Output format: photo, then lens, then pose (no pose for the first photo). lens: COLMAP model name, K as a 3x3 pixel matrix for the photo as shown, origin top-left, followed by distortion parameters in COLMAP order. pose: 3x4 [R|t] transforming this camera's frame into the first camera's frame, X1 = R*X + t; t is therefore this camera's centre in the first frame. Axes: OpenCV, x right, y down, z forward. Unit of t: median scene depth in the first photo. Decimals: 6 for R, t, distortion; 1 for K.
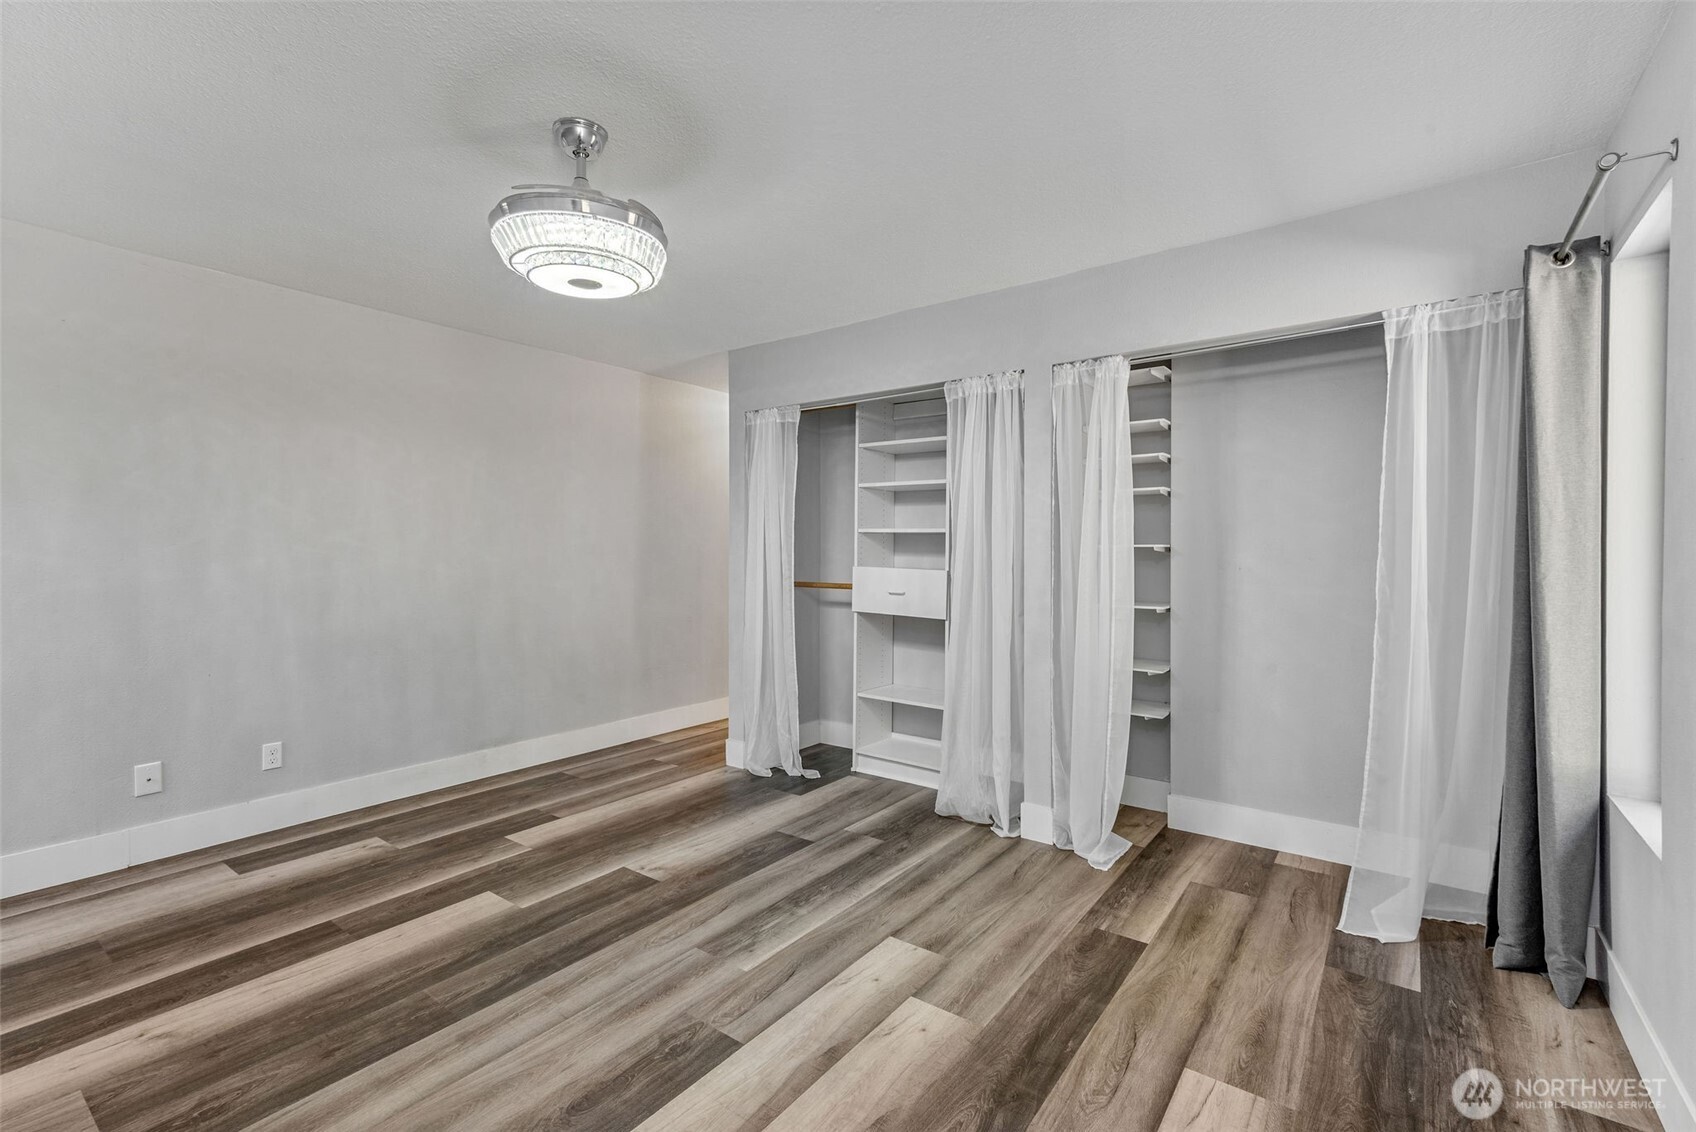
lens RADIAL K [[745.7, 0, 851.2], [0, 745.7, 552.6], [0, 0, 1]] dist [0.011909, -0.000044]
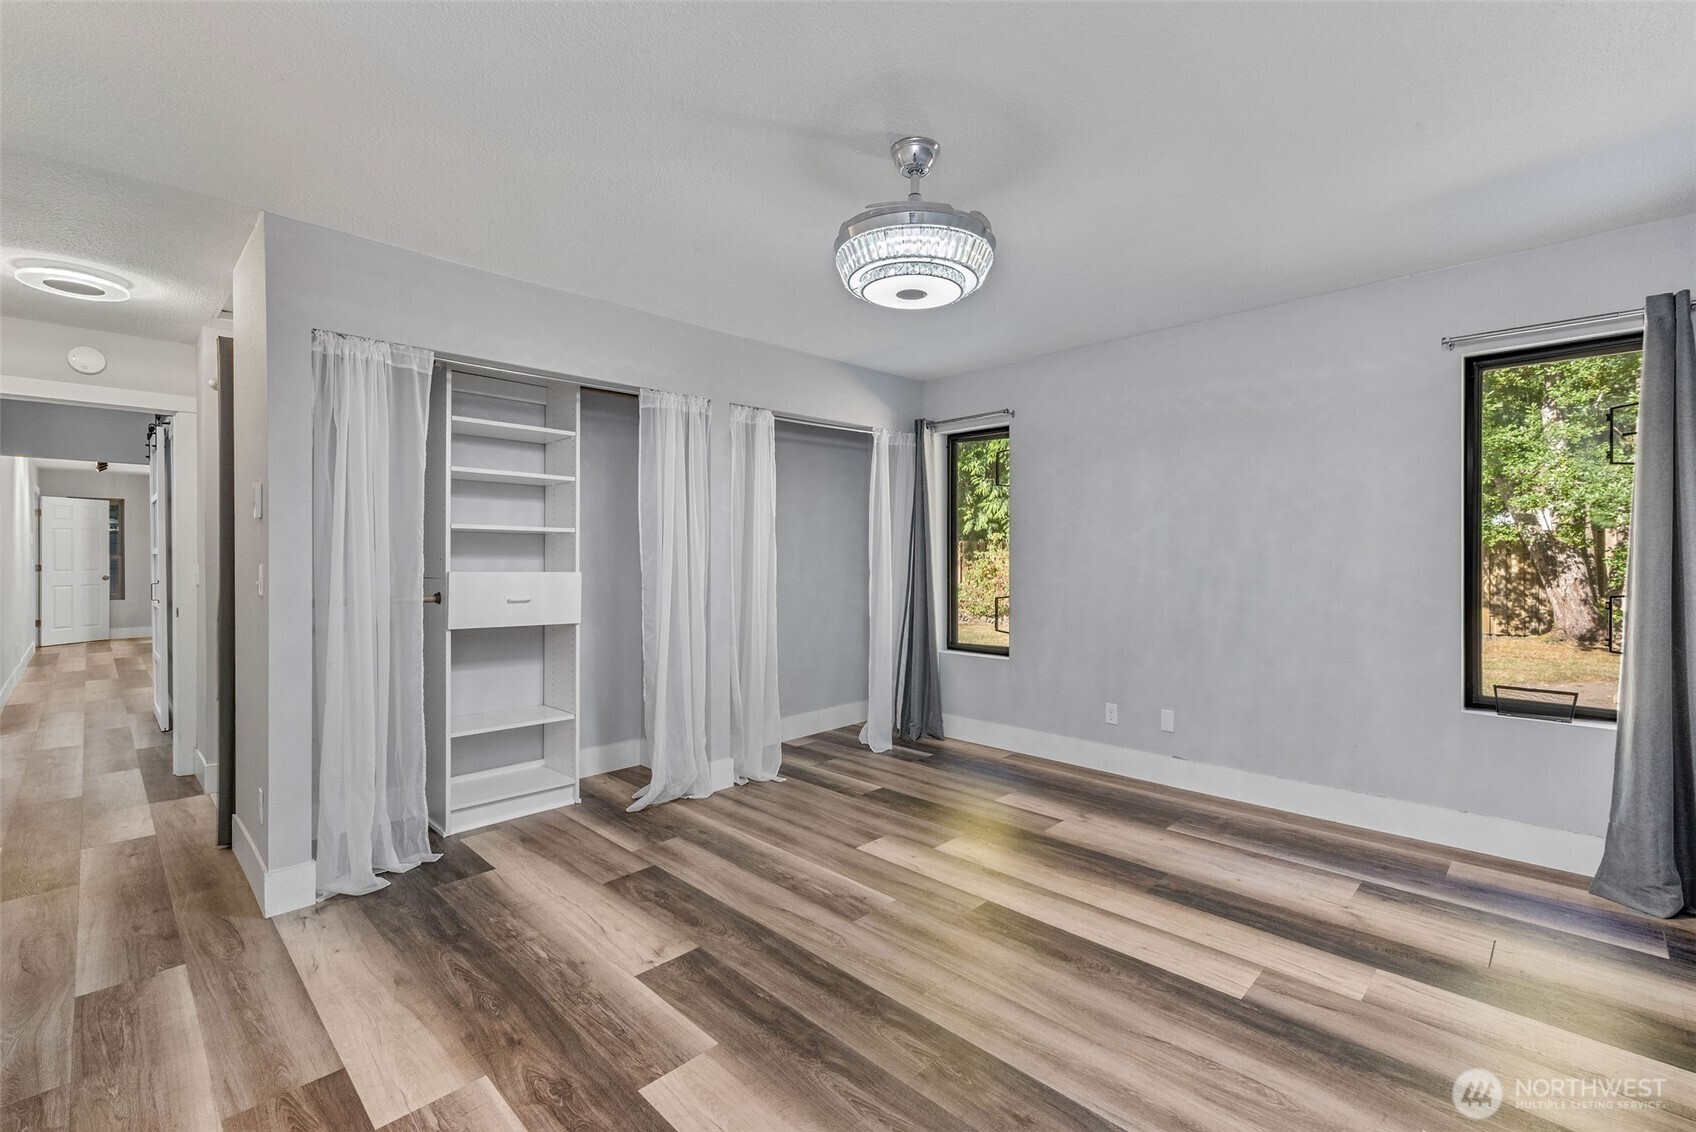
lens RADIAL K [[745.7, 0, 836.7], [0, 745.7, 564.3], [0, 0, 1]] dist [0.011909, -0.000044]
pose [[0.139656, -0.016398, 0.990064, -1.131866], [0.004355, 0.999863, 0.015946, -0.001464], [-0.990190, 0.002085, 0.139709, 0.781889]]
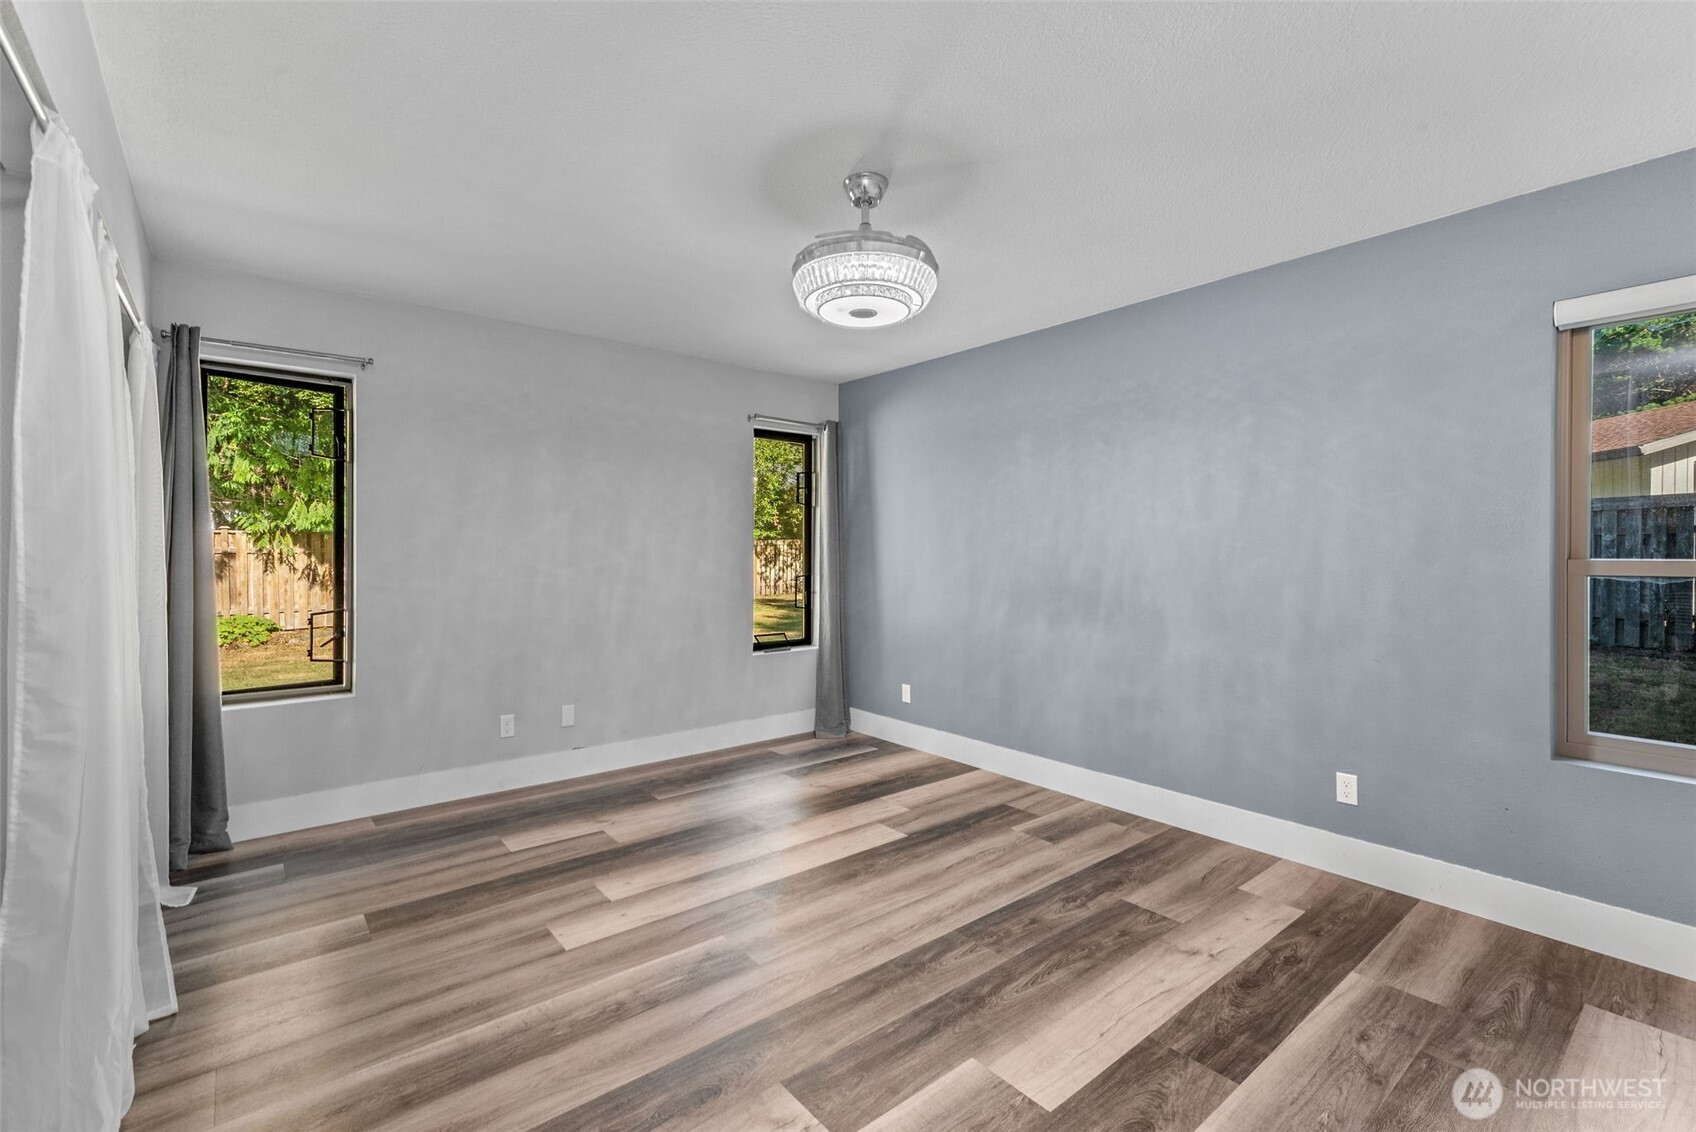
lens RADIAL K [[745.7, 0, 861.3], [0, 745.7, 563.1], [0, 0, 1]] dist [0.011909, -0.000044]
pose [[-0.974701, -0.006607, 0.223417, -0.490475], [-0.002554, 0.999827, 0.018425, -0.006311], [-0.223500, 0.017389, -0.974549, 1.702523]]
